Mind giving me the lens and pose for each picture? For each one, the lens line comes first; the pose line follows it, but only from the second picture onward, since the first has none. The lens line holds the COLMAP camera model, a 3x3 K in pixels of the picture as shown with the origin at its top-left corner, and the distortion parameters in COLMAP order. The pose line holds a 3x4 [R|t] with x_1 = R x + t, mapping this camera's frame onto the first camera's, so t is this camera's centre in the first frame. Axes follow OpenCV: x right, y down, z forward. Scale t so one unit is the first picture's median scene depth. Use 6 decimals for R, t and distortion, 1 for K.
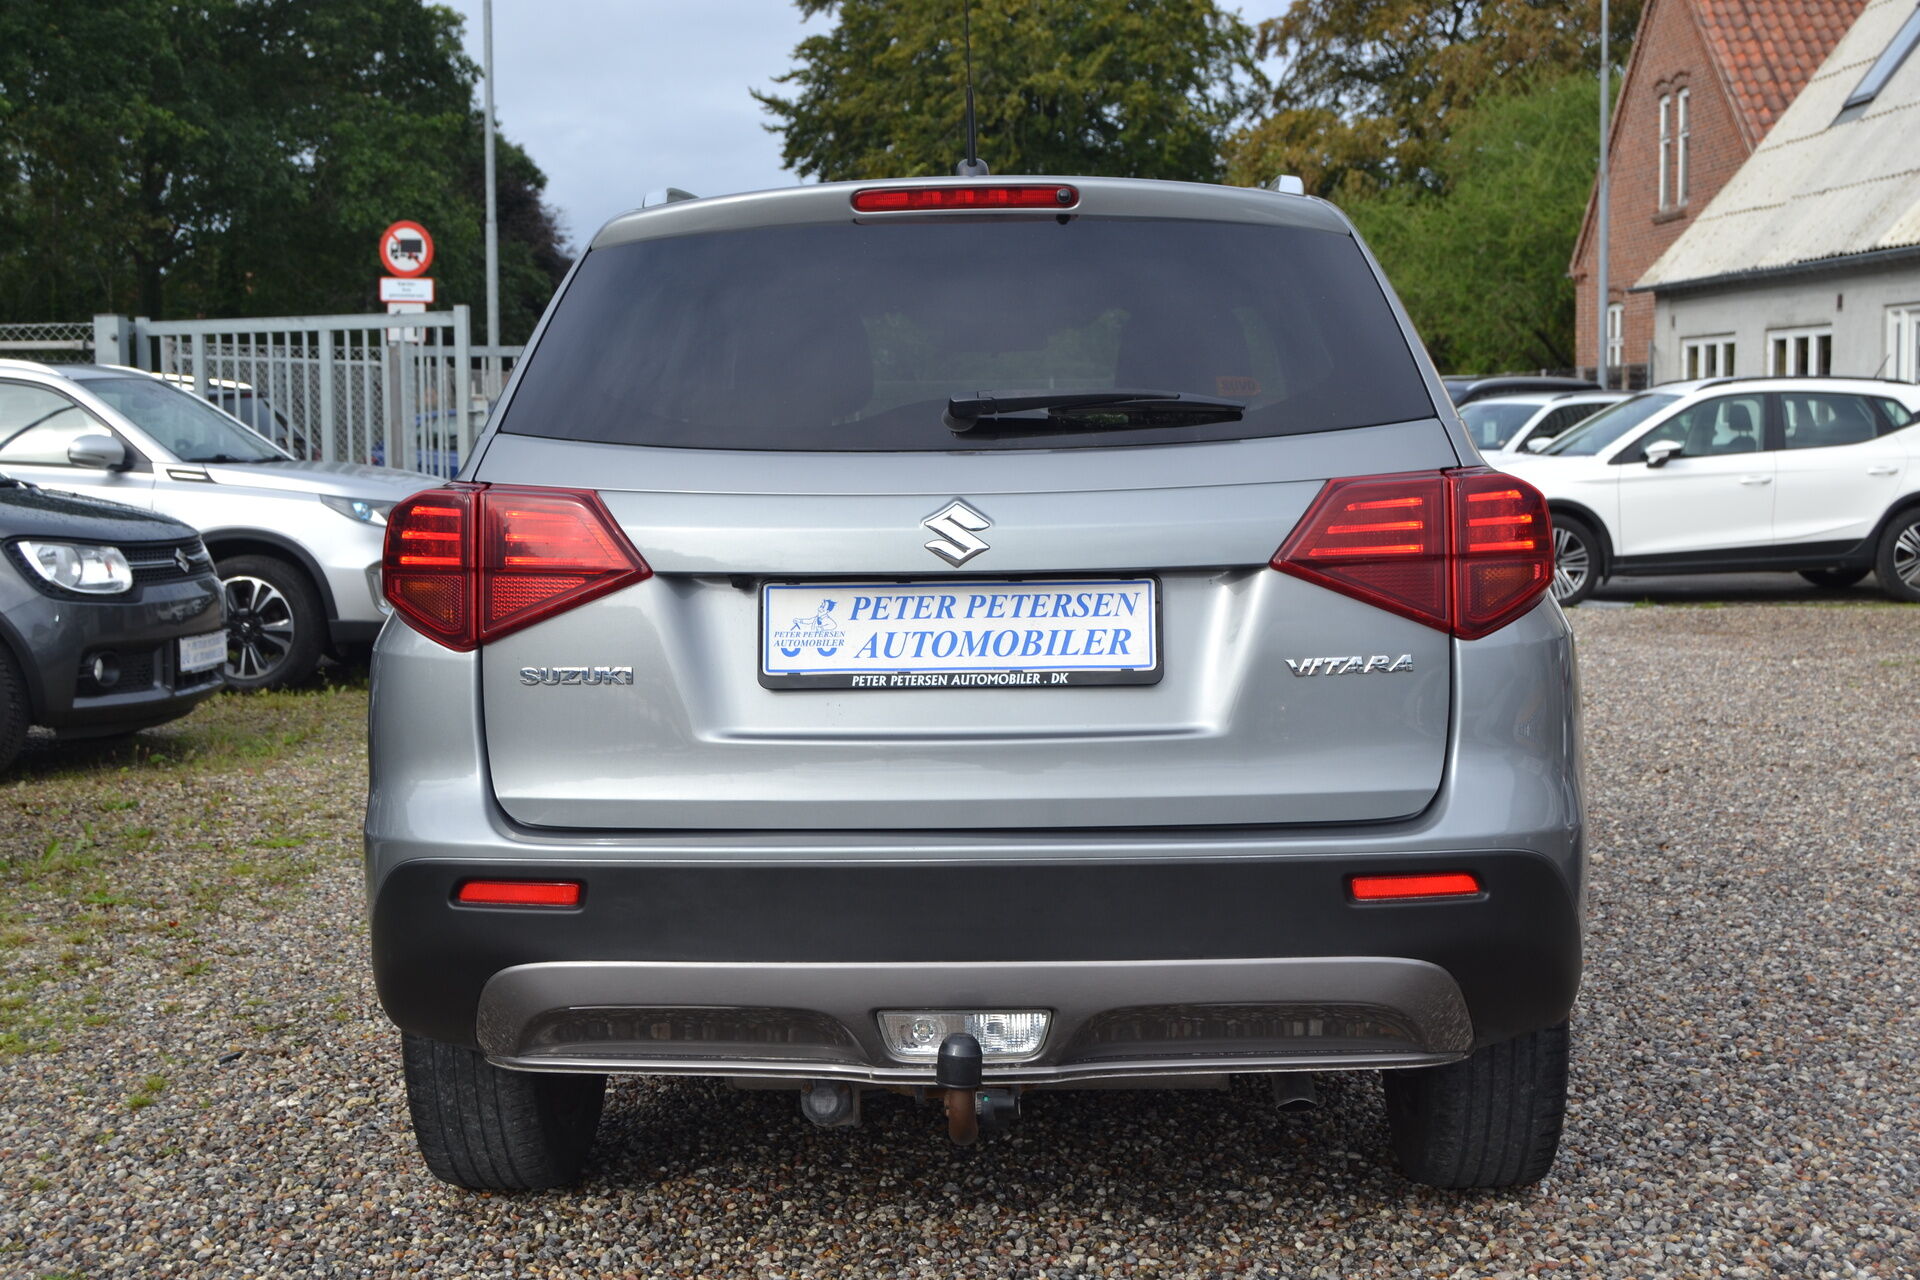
lens RADIAL K [[2378.5, 0, 1007.3], [0, 2378.5, 639.5], [0, 0, 1]] dist [-0.014451, -0.072222]
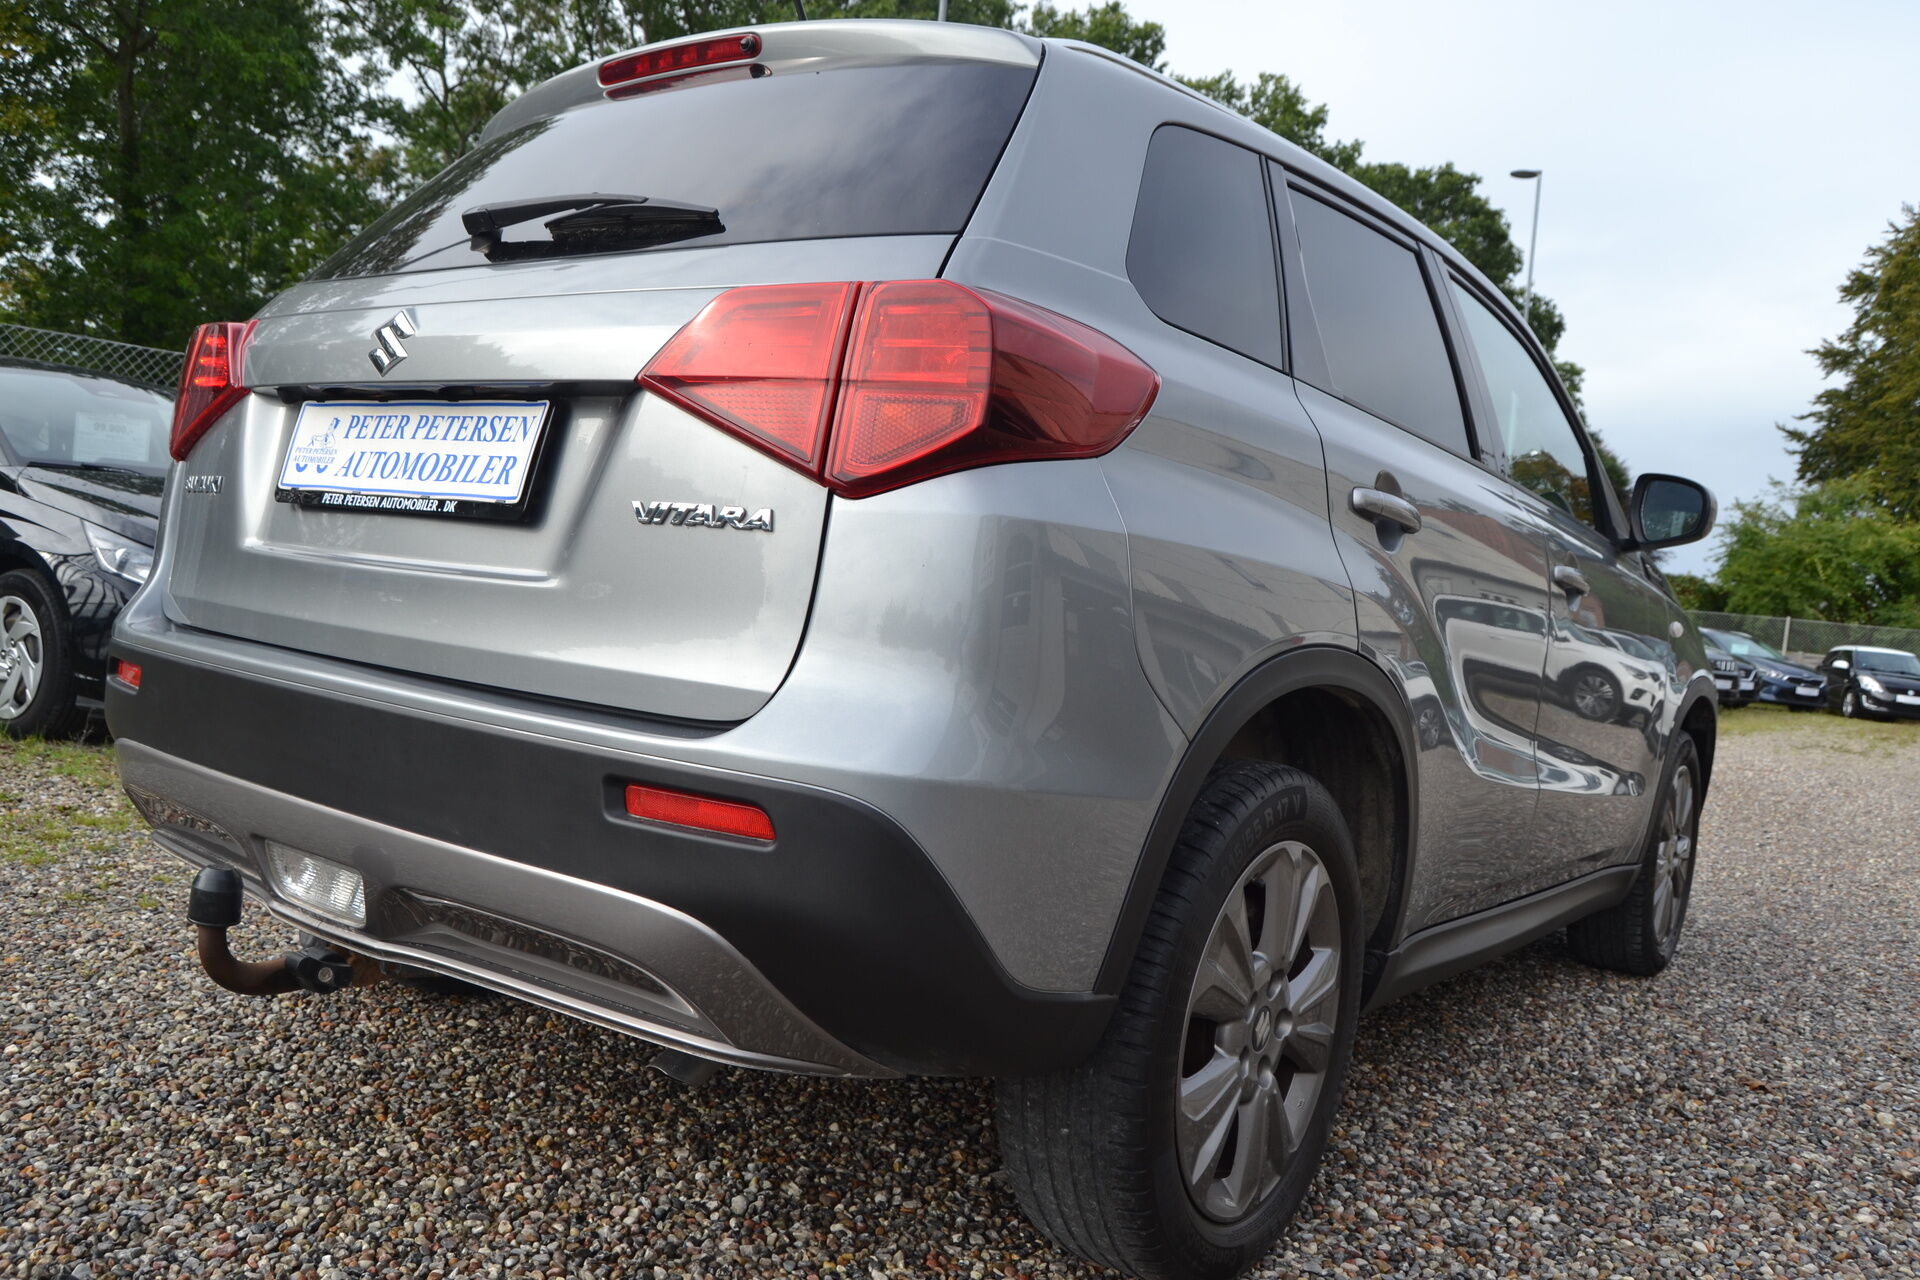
lens RADIAL K [[1487.5, 0, 1003.6], [0, 1487.5, 671.5], [0, 0, 1]] dist [-0.065143, 0.010356]
pose [[0.819621, 0.121820, -0.559804, 0.061655], [-0.156524, 0.987571, -0.014262, 0.006415], [0.551109, 0.099312, 0.828502, 0.082066]]
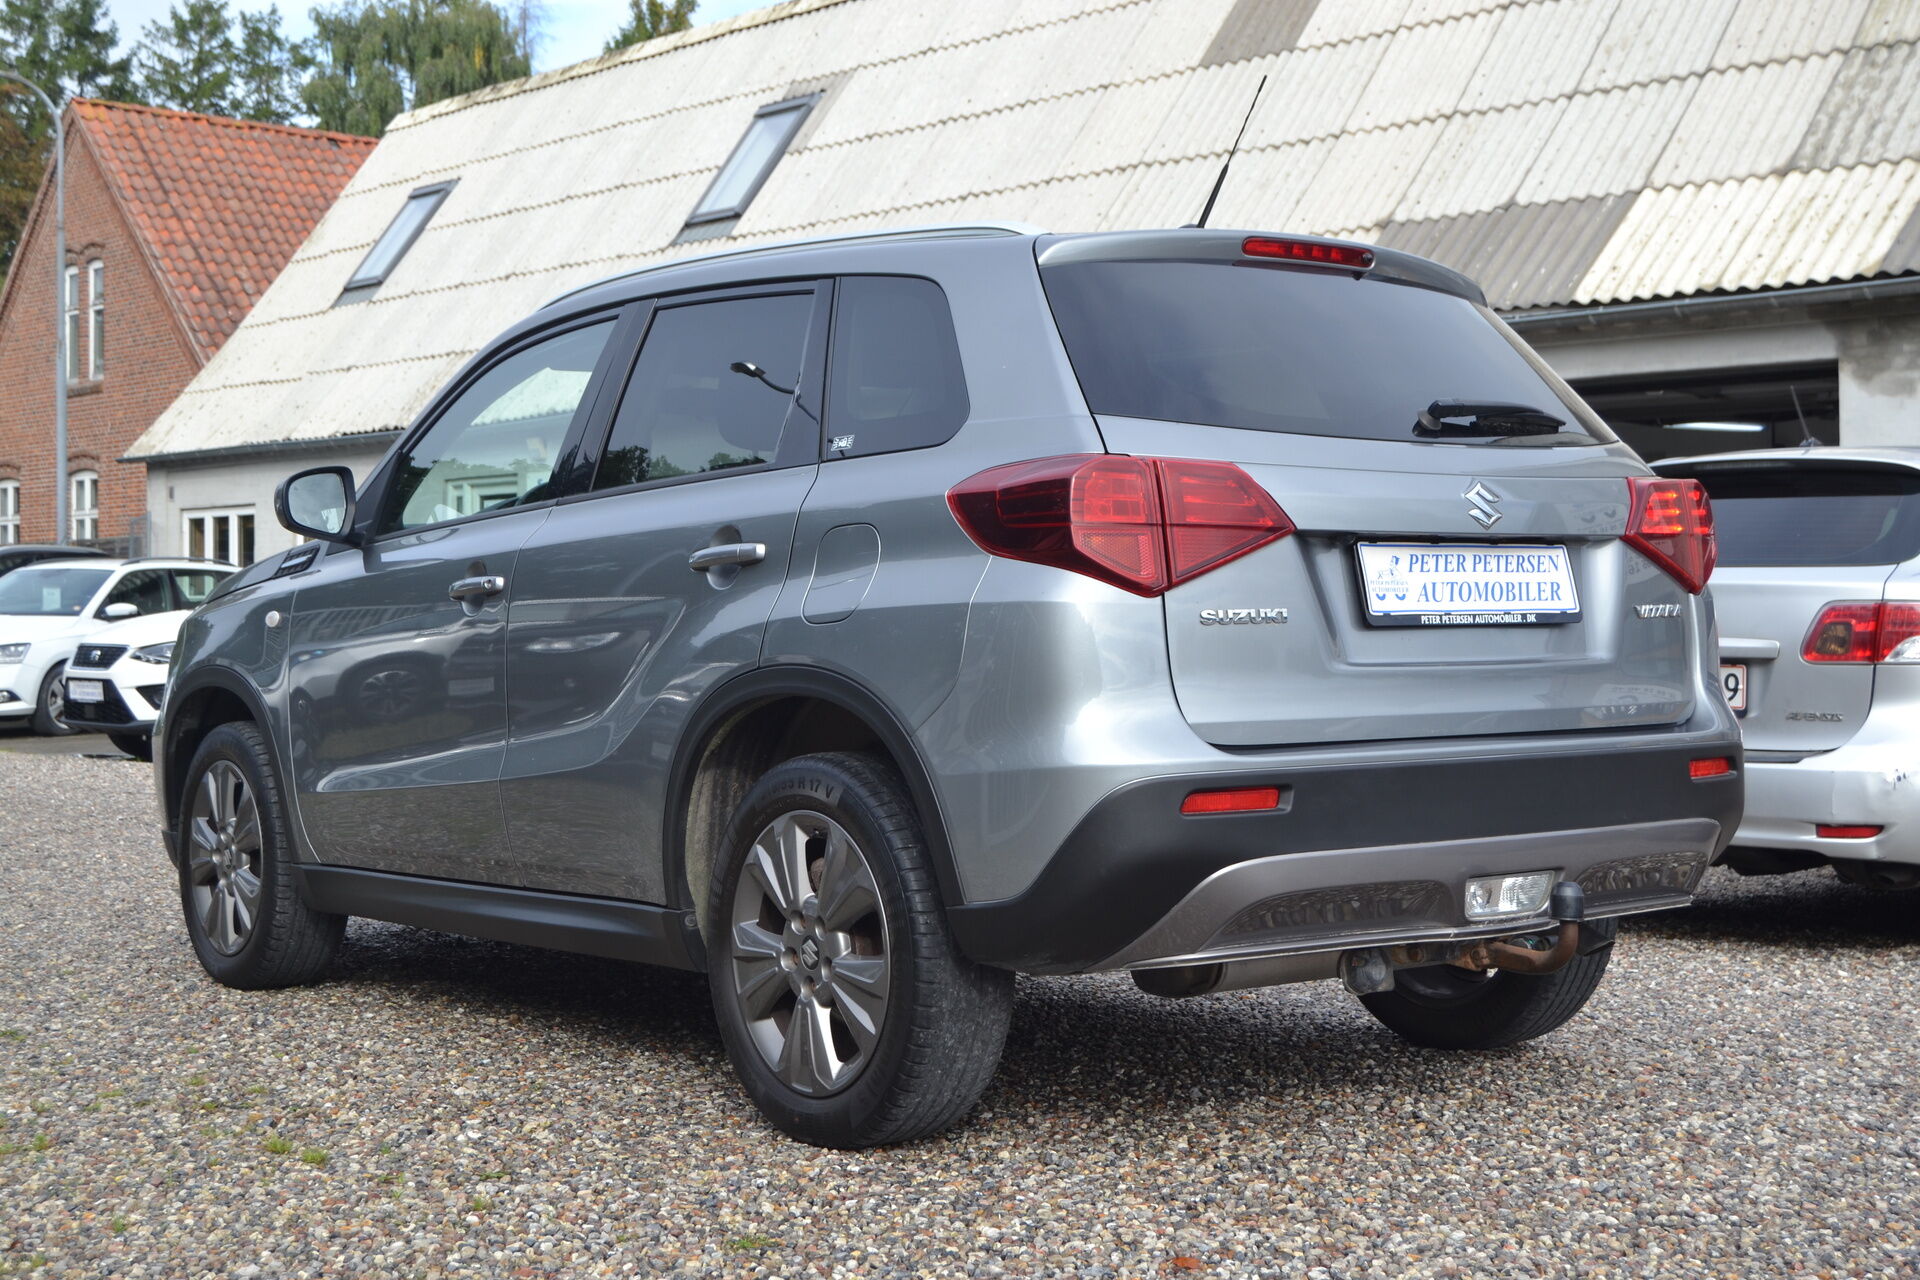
lens RADIAL K [[2524.7, 0, 960.0], [0, 2524.7, 640.0], [0, 0, 1]] dist [-0.089724, 0.001056]
pose [[0.762950, 0.000418, 0.646457, -0.137106], [0.055994, 0.996199, -0.066728, 0.012703], [-0.644028, 0.087108, 0.760027, 0.018251]]
